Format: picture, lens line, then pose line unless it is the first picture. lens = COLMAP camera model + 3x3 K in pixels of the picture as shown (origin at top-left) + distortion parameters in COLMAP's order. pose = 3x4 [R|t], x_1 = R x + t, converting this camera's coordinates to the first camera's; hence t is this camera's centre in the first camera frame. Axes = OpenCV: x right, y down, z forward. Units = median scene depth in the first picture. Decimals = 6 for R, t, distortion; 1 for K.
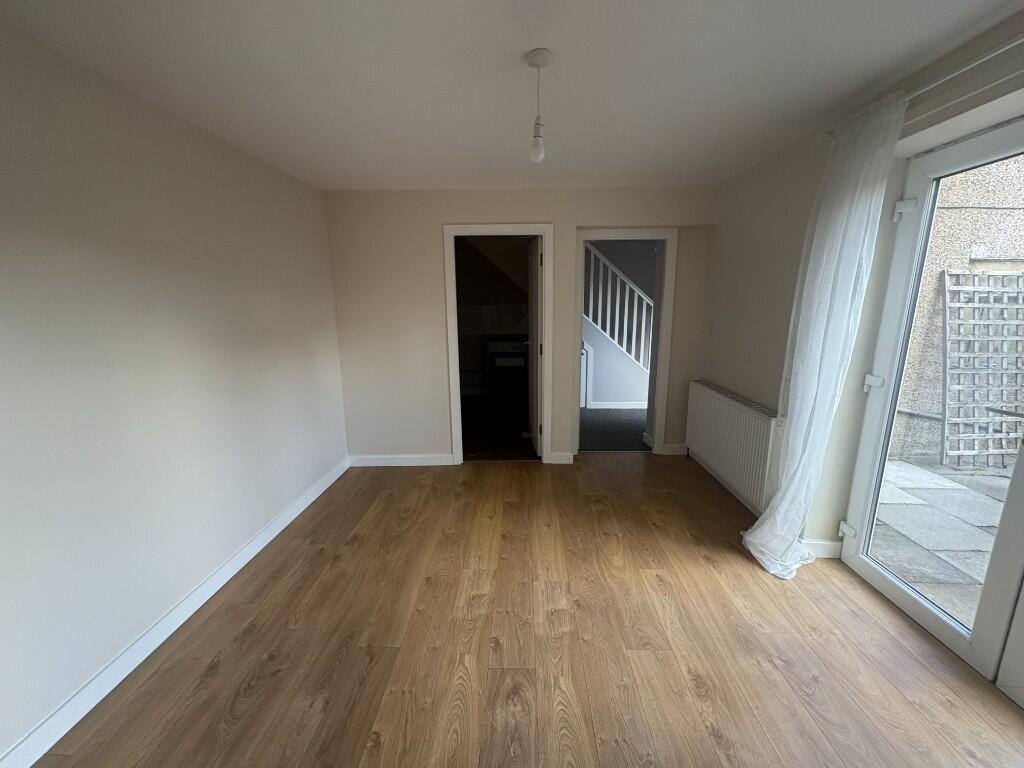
lens RADIAL K [[412.1, 0, 511.8], [0, 412.1, 391.7], [0, 0, 1]] dist [0.011303, -0.000338]
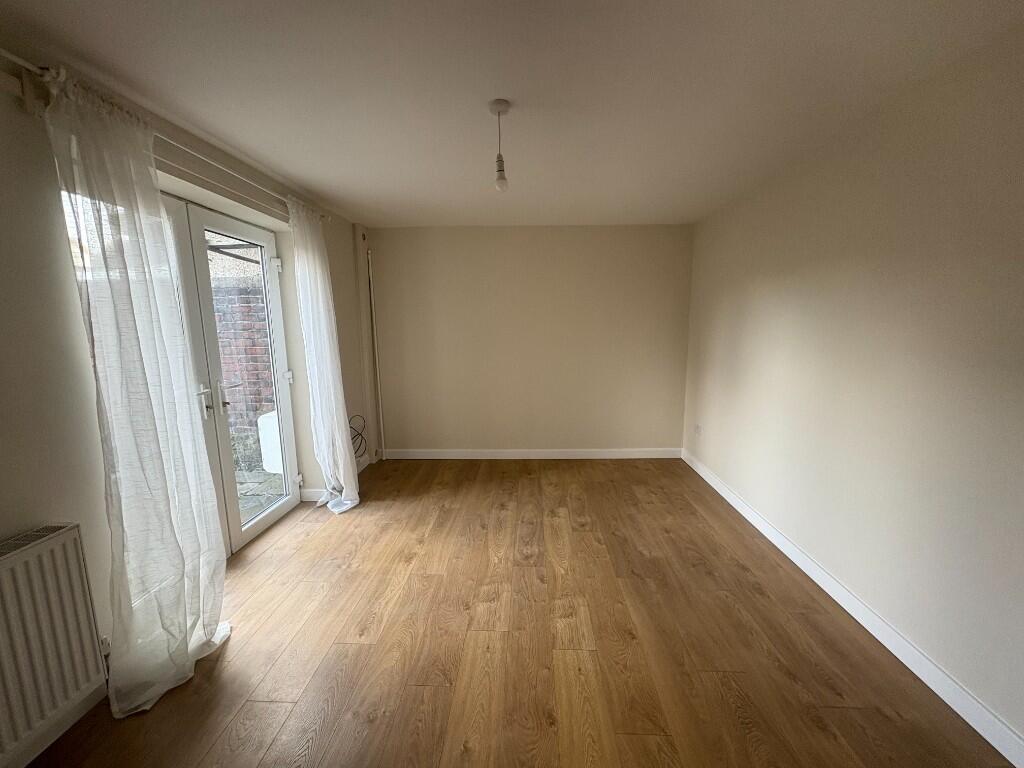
lens RADIAL K [[412.1, 0, 513.2], [0, 412.1, 384.1], [0, 0, 1]] dist [0.011303, -0.000338]
pose [[-0.999638, 0.022225, 0.015189, 0.020034], [0.026209, 0.932336, 0.360642, -0.421736], [-0.006146, 0.360910, -0.932581, 2.013991]]
